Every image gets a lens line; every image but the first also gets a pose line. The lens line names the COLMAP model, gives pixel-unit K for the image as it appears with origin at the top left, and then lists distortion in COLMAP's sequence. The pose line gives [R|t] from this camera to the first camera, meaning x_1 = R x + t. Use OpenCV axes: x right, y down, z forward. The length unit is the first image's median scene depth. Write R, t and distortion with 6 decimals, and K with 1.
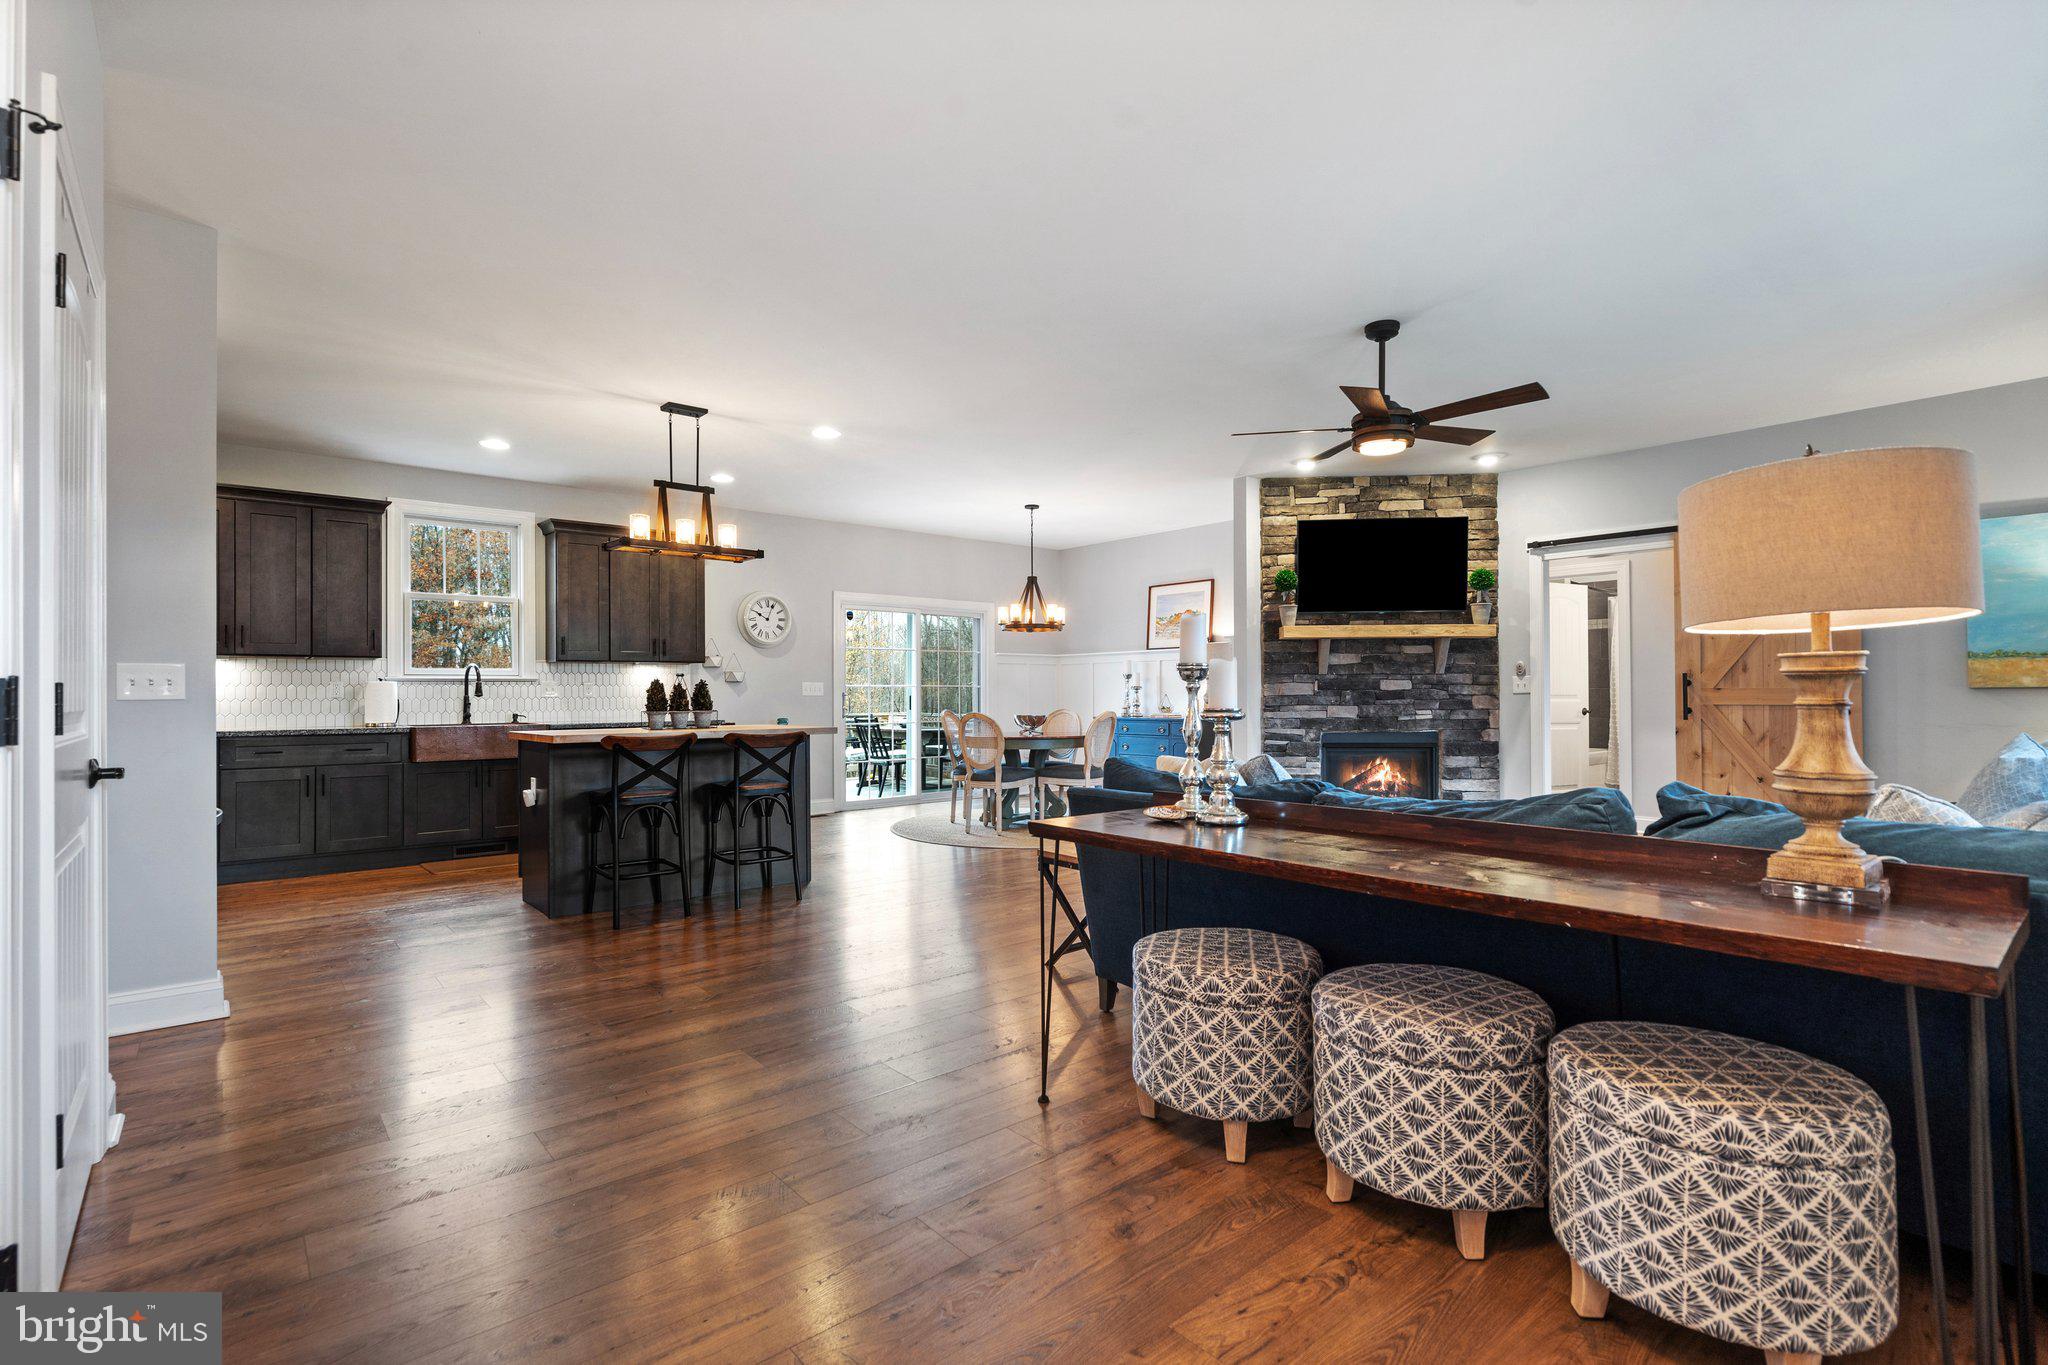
lens RADIAL K [[970.5, 0, 1023.5], [0, 970.5, 684.9], [0, 0, 1]] dist [0.000267, -0.000154]
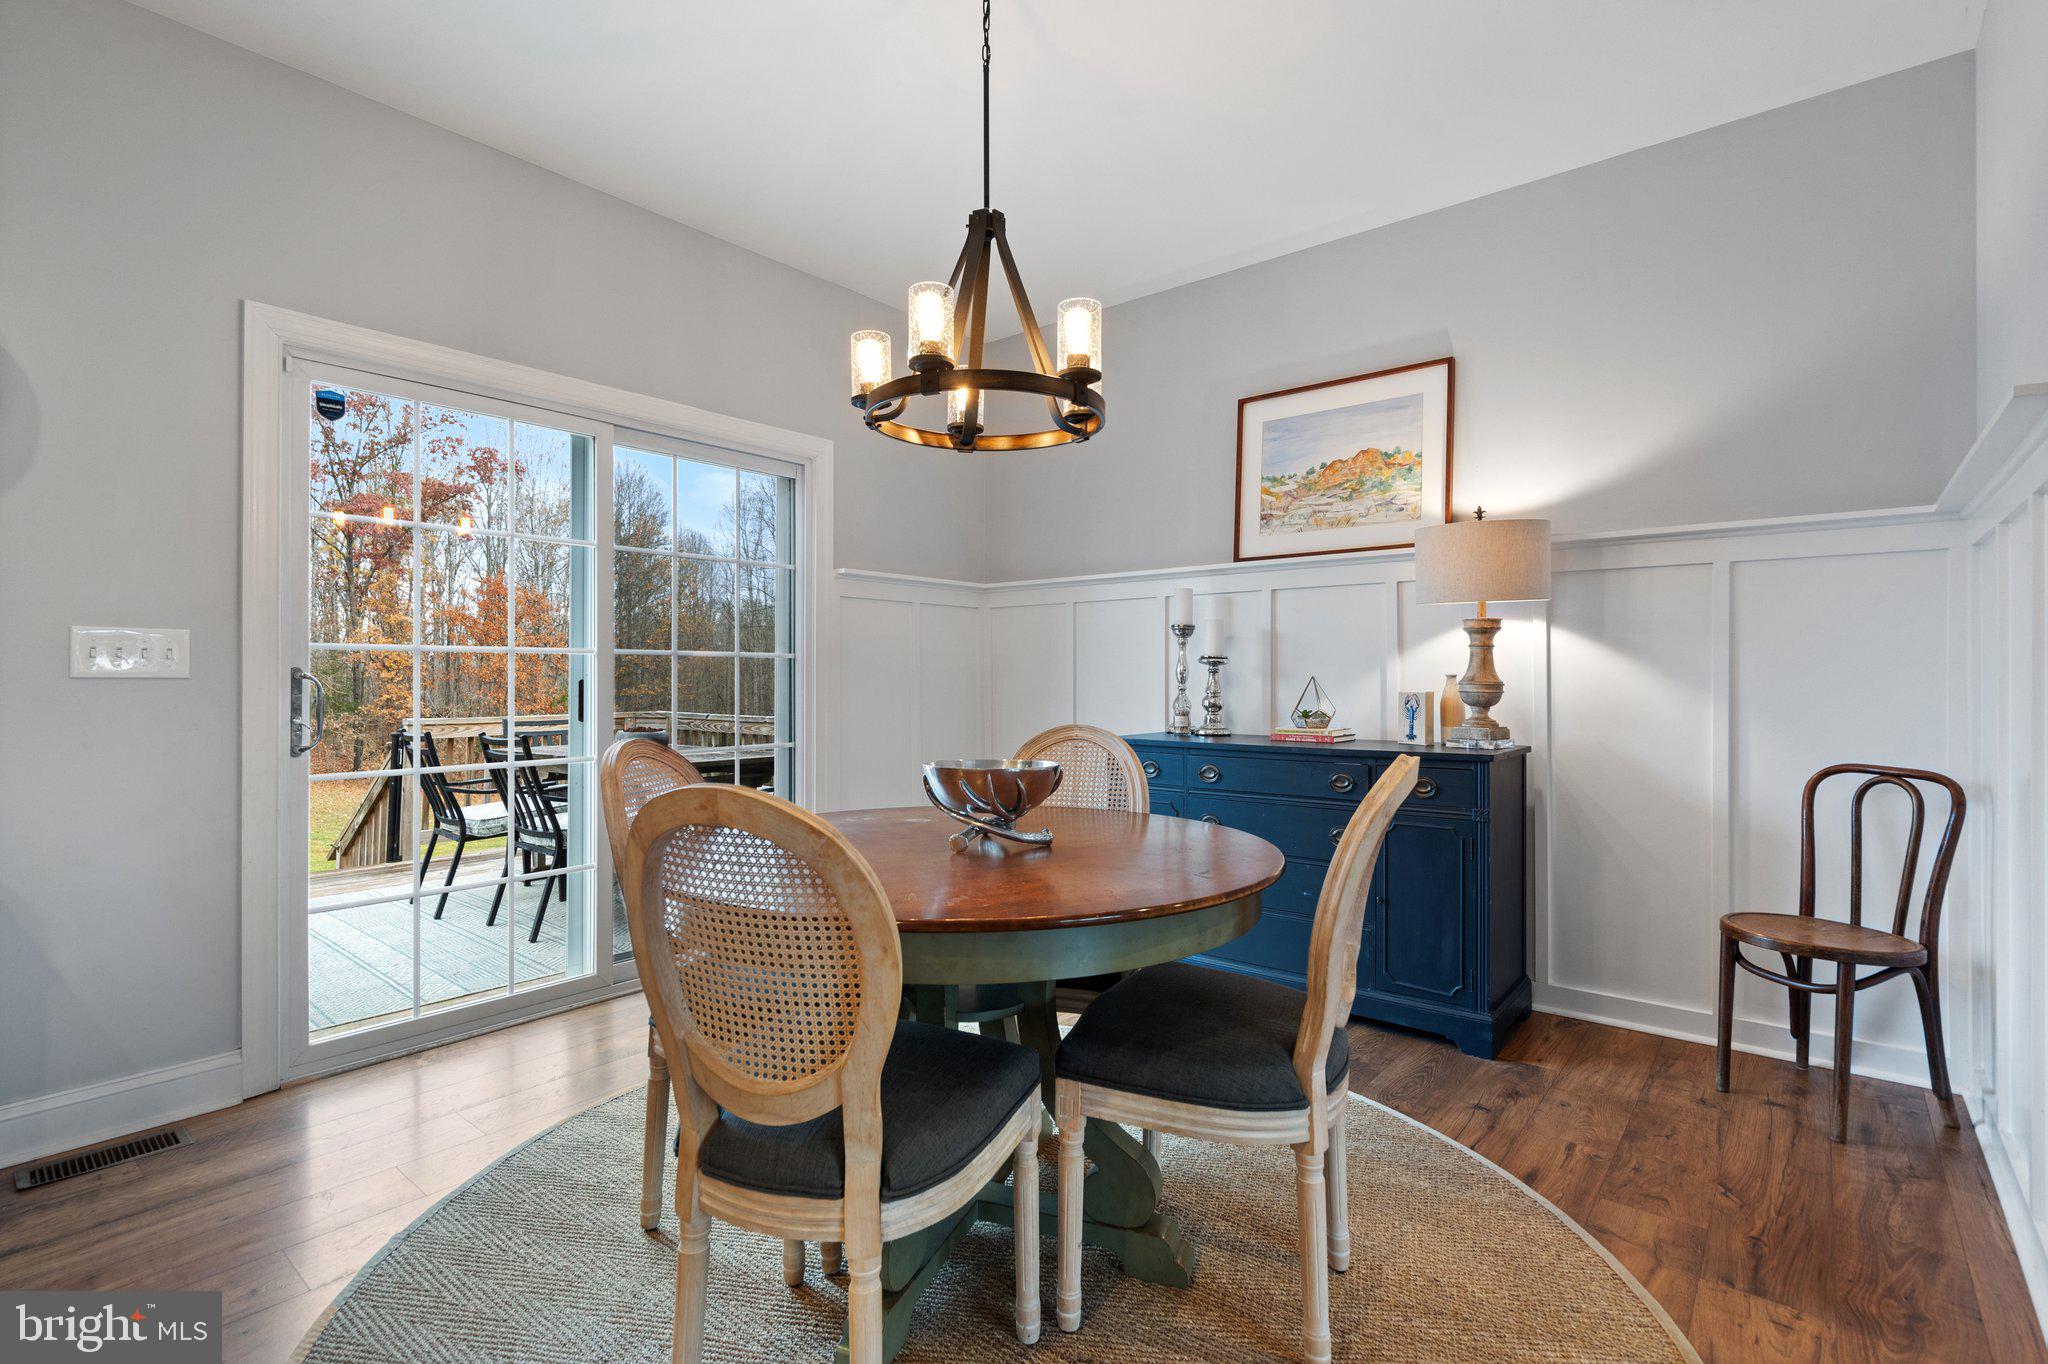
lens RADIAL K [[970.5, 0, 1026.2], [0, 970.5, 679.2], [0, 0, 1]] dist [0.000267, -0.000154]
pose [[0.985397, 0.002732, 0.170251, -0.022021], [-0.004255, 0.999954, 0.008585, 0.008086], [-0.170220, -0.009184, 0.985363, 0.691549]]
